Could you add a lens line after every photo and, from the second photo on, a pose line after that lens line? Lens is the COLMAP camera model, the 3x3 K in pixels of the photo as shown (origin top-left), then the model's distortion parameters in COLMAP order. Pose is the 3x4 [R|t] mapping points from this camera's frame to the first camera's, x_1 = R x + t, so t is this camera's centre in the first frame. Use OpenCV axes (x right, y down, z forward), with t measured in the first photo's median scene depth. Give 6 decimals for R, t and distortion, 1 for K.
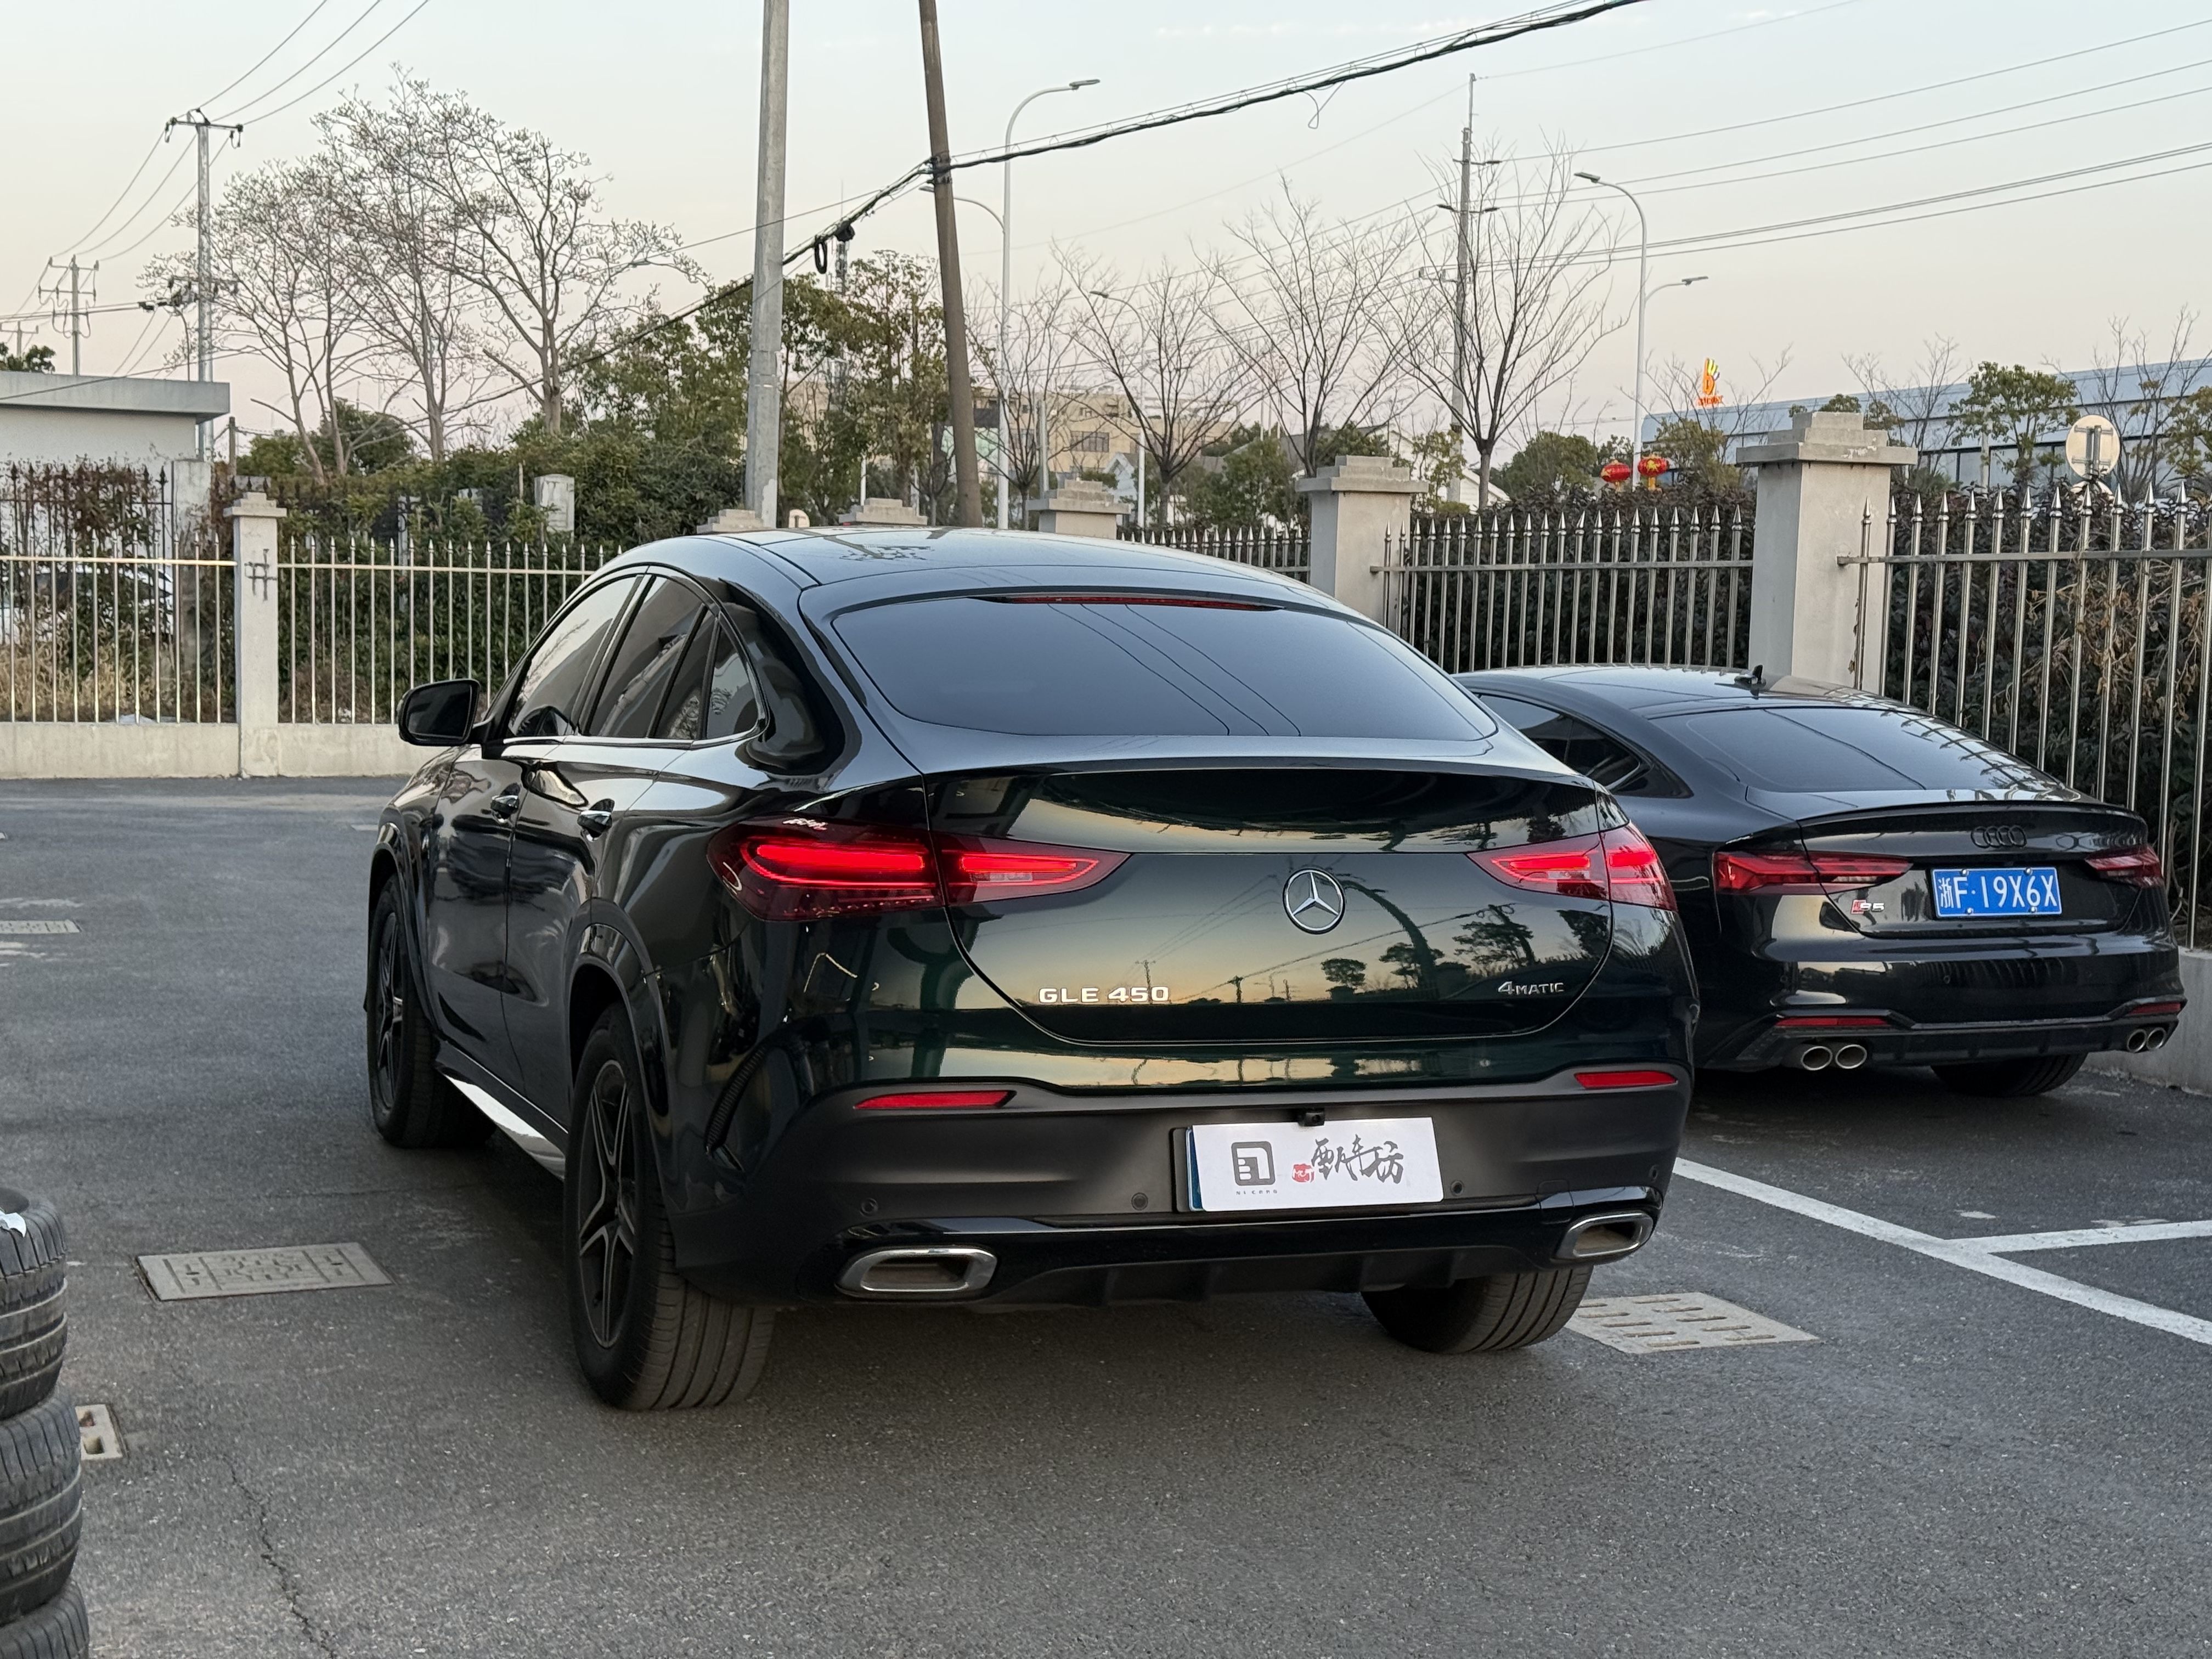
lens RADIAL K [[3006.7, 0, 1119.8], [0, 3006.7, 888.1], [0, 0, 1]] dist [0.131894, 0.000000]
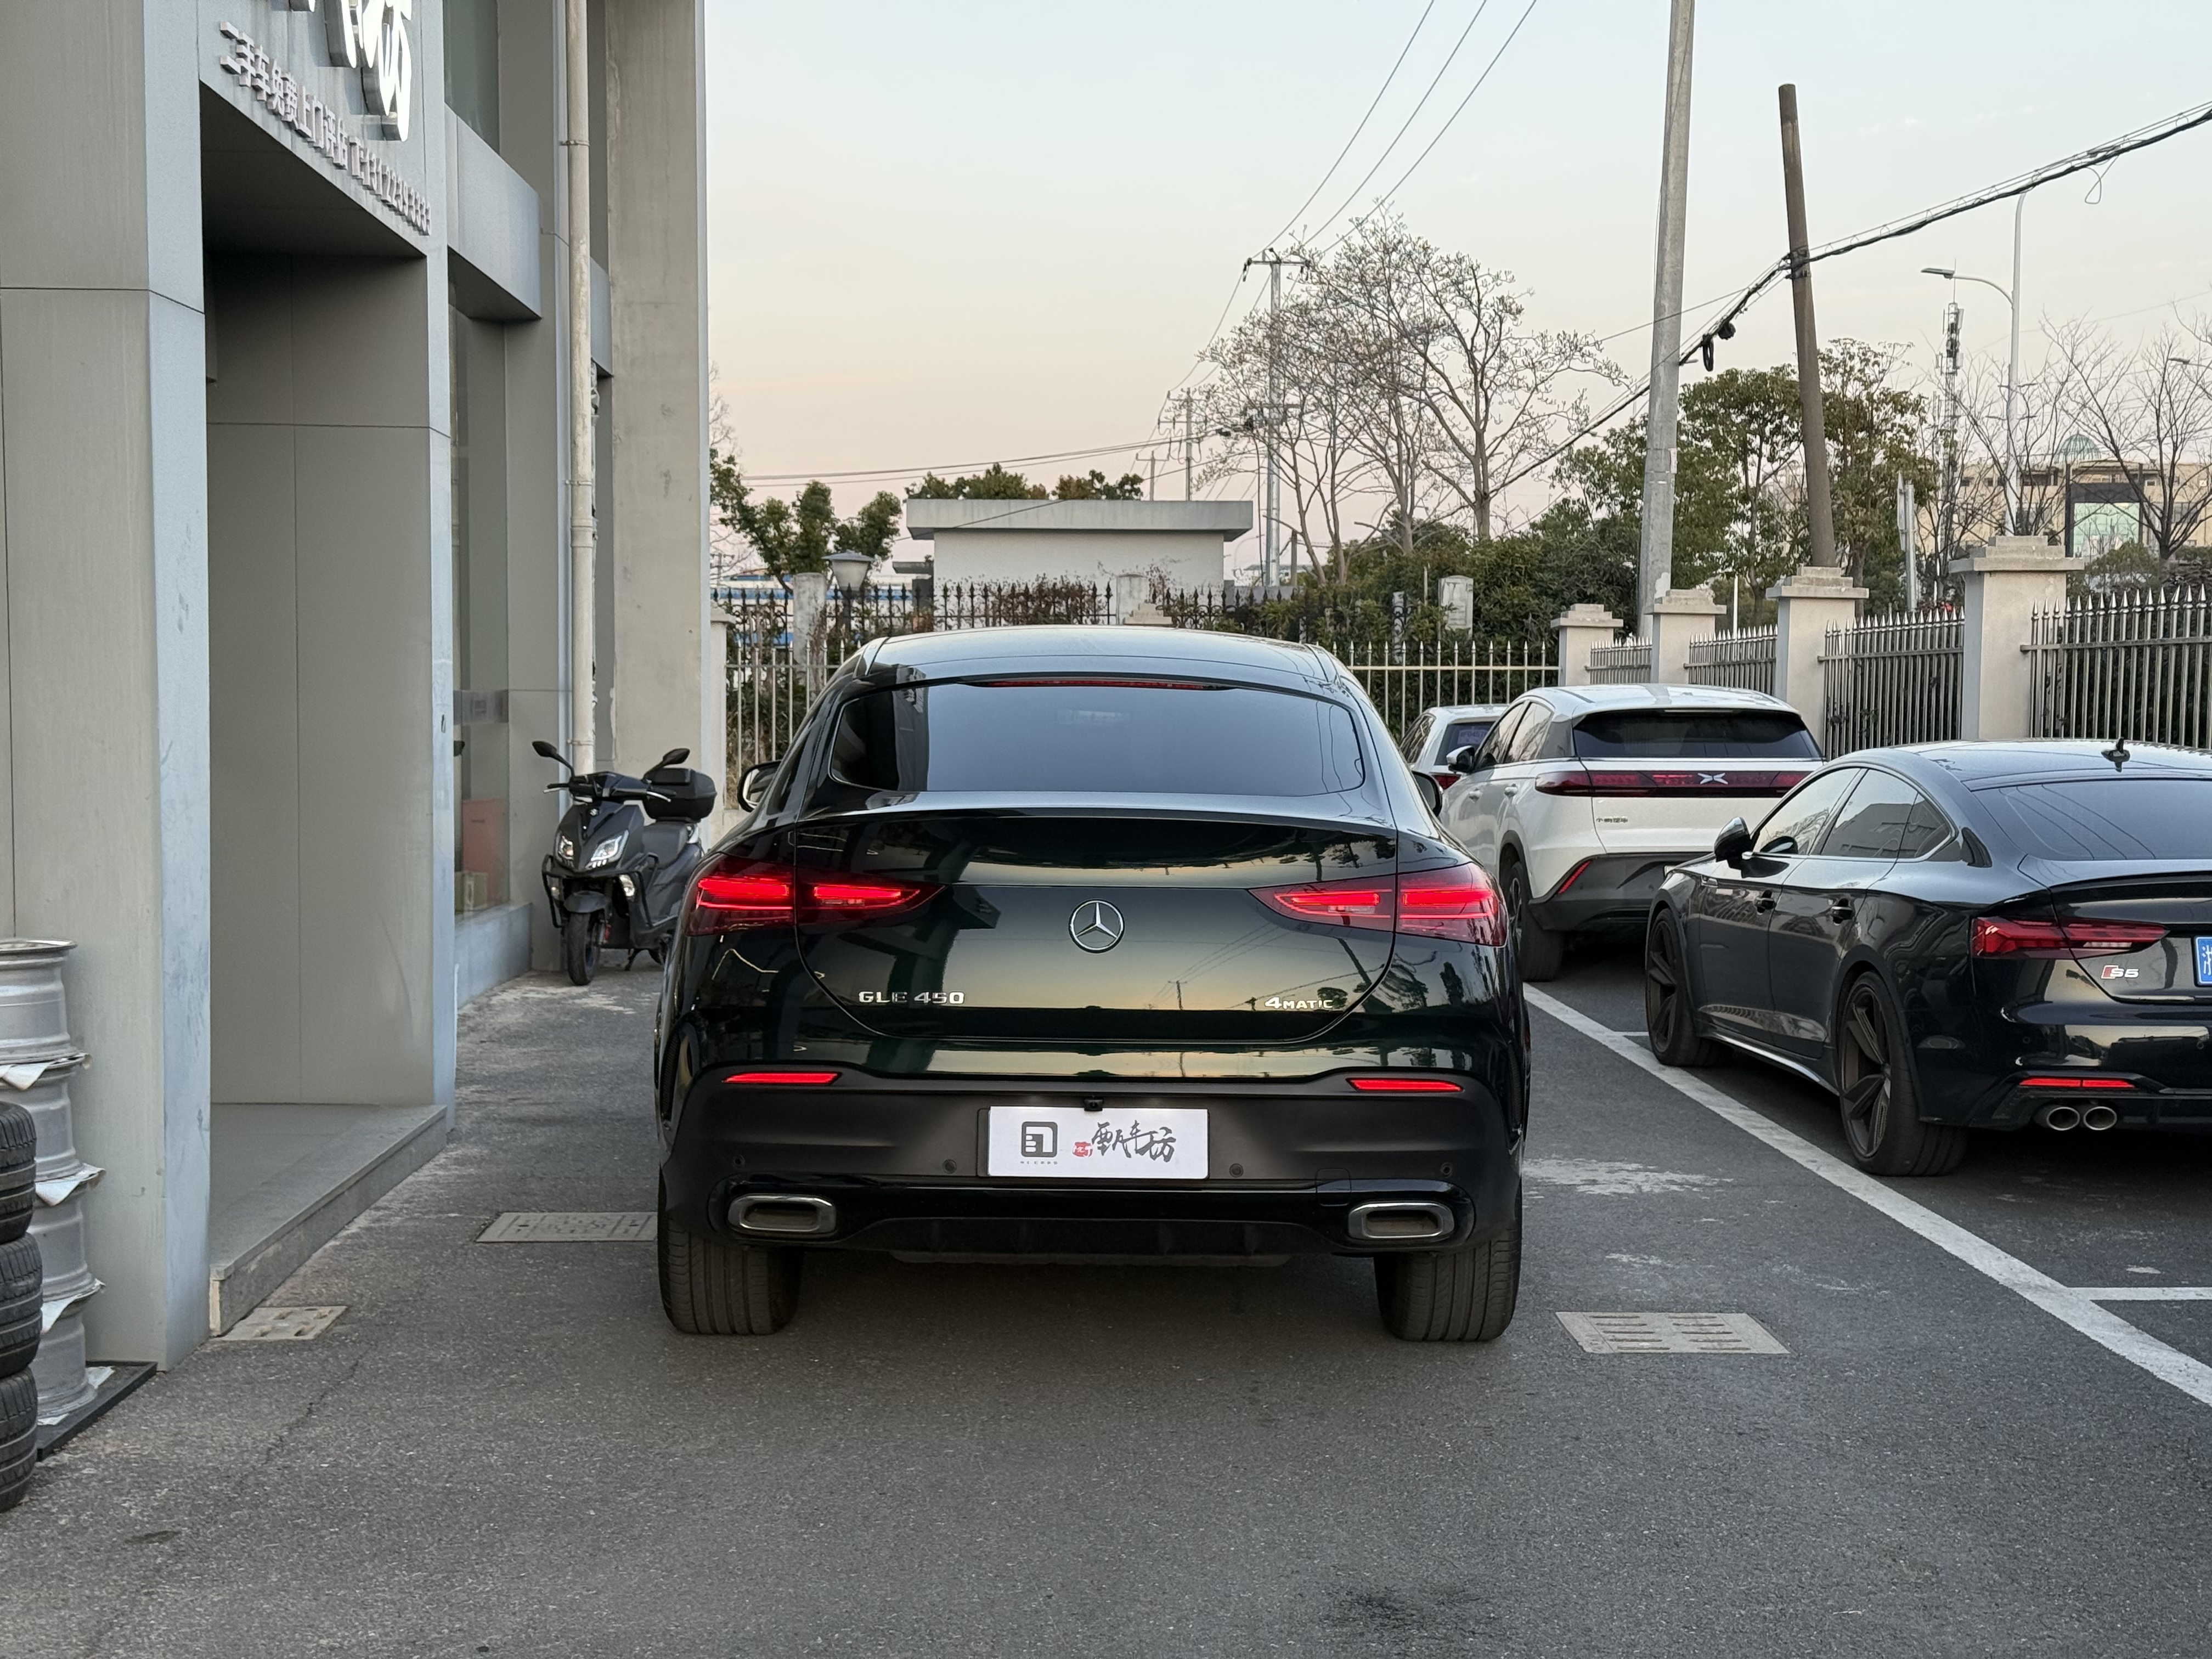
lens RADIAL K [[3006.7, 0, 1113.2], [0, 3006.7, 820.6], [0, 0, 1]] dist [0.131894, 0.000000]
pose [[0.938941, 0.000463, -0.344077, 0.274978], [-0.018782, 0.998577, -0.049907, 0.012739], [0.343564, 0.053322, 0.937614, -0.078068]]
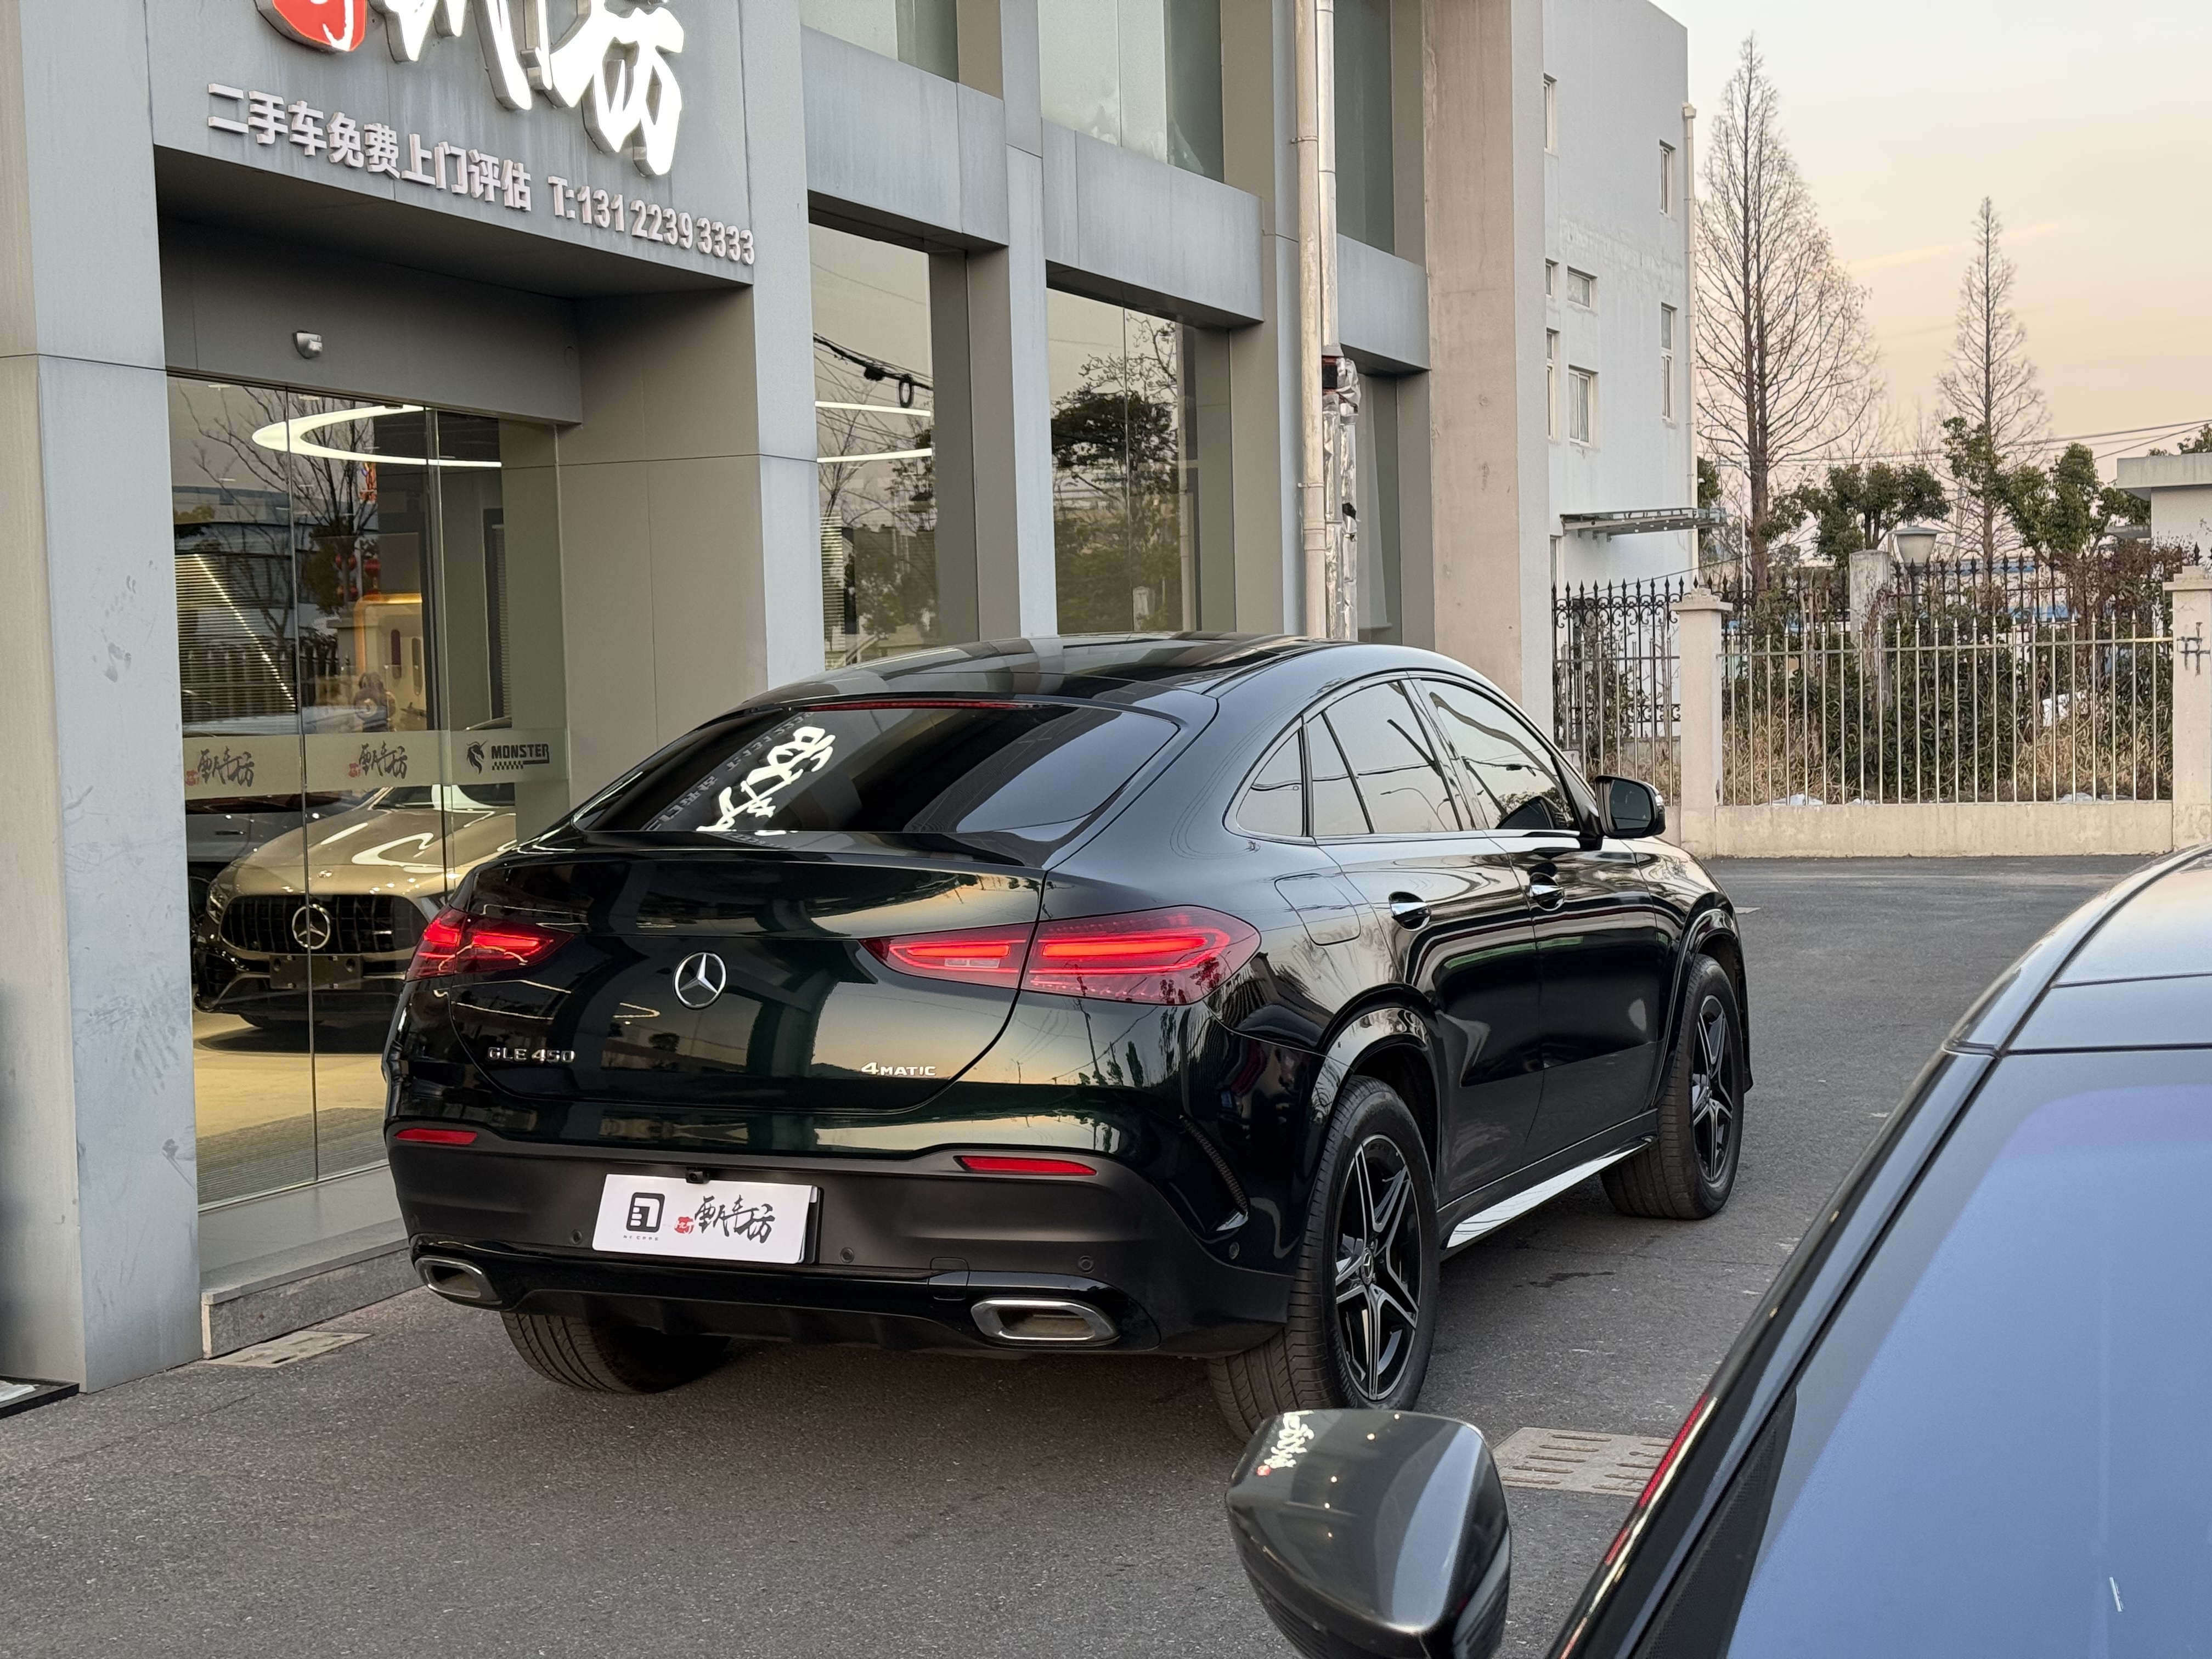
lens RADIAL K [[3006.7, 0, 1098.8], [0, 3006.7, 842.4], [0, 0, 1]] dist [0.131894, 0.000000]
pose [[0.711952, -0.001403, -0.702226, 0.533926], [-0.026298, 0.999243, -0.028659, -0.010276], [0.701735, 0.038871, 0.711377, 0.174804]]
